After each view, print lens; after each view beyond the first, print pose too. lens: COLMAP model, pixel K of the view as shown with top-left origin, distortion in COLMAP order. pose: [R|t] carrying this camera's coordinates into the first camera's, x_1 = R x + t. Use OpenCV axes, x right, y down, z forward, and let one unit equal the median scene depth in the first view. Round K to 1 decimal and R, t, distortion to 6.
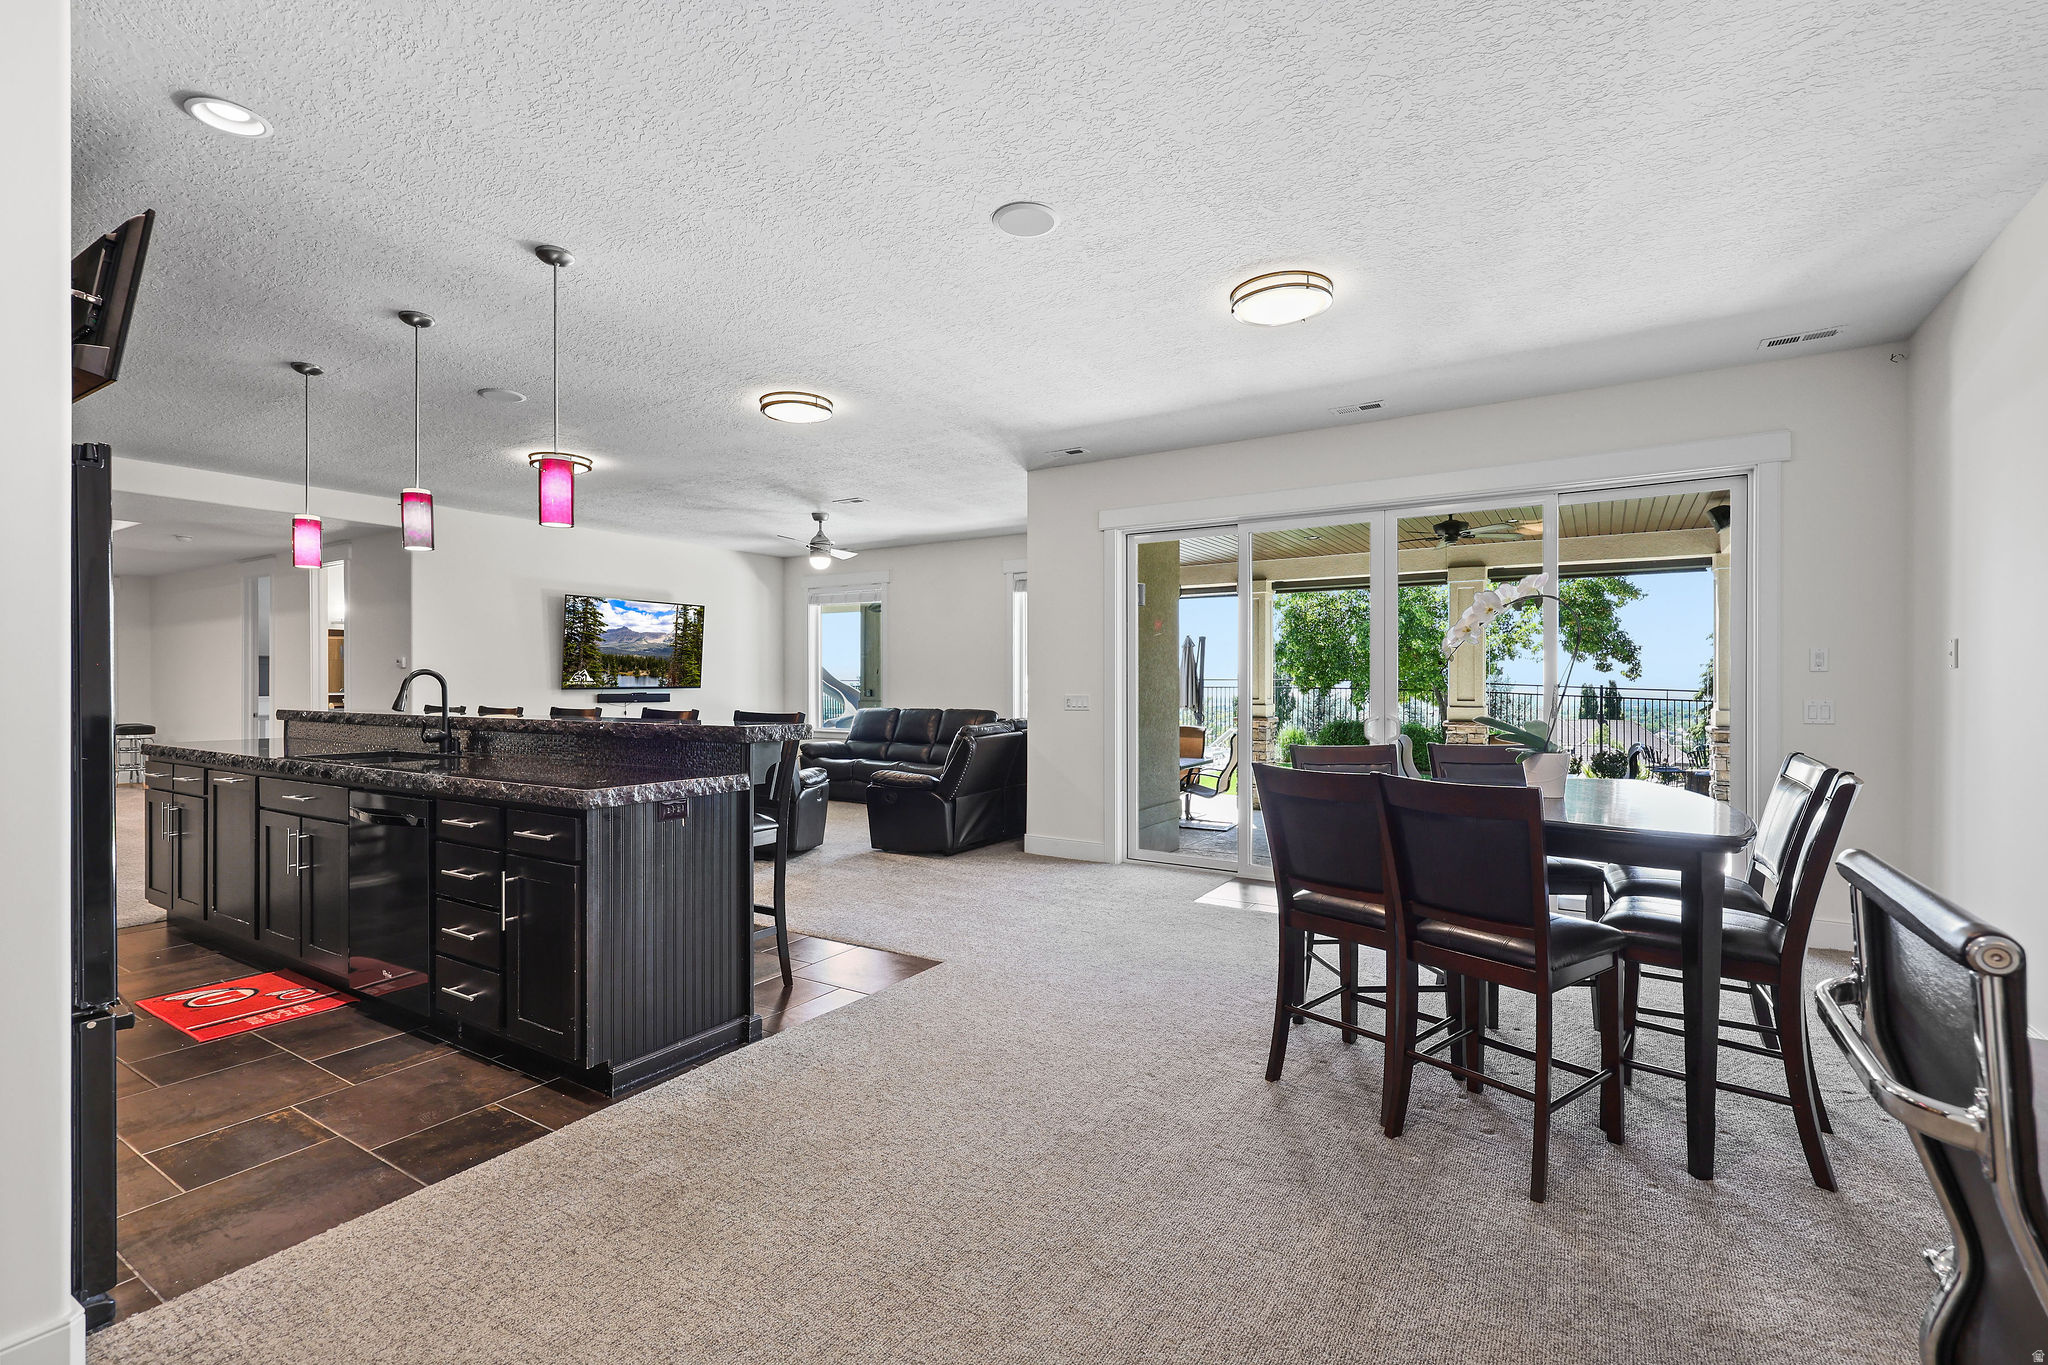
lens RADIAL K [[906.2, 0, 1004.6], [0, 906.2, 692.9], [0, 0, 1]] dist [0.002045, 0.000656]
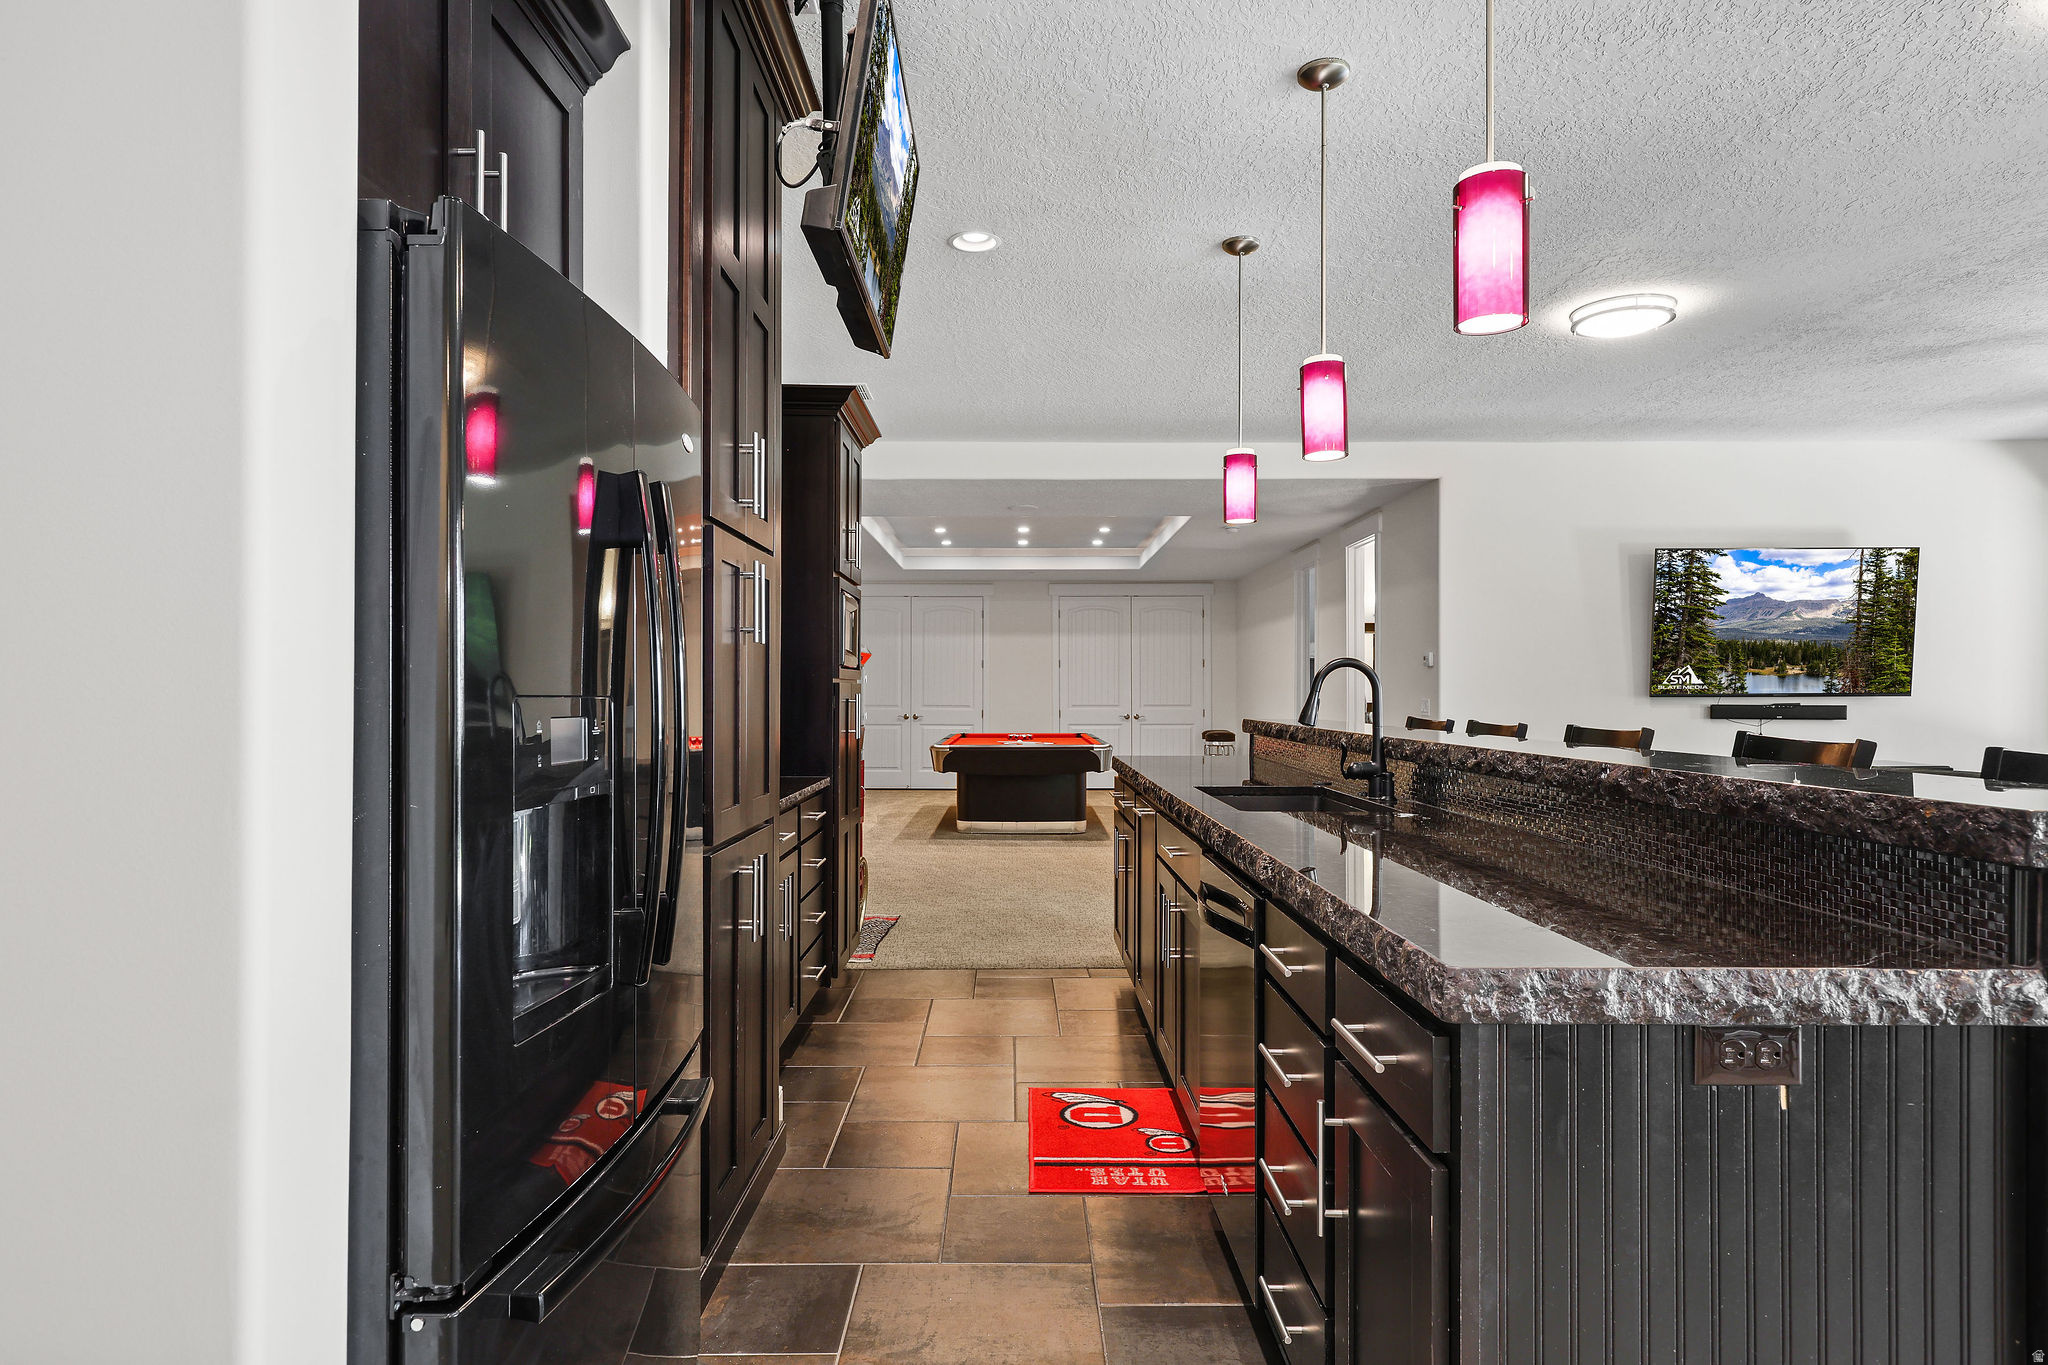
lens RADIAL K [[1150.1, 0, 1007.2], [0, 1150.1, 685.8], [0, 0, 1]] dist [0.003814, -0.003876]
pose [[0.543727, -0.004085, -0.839252, -0.049857], [-0.009078, 0.999901, -0.010749, 0.001193], [0.839213, 0.013463, 0.543636, 0.168851]]
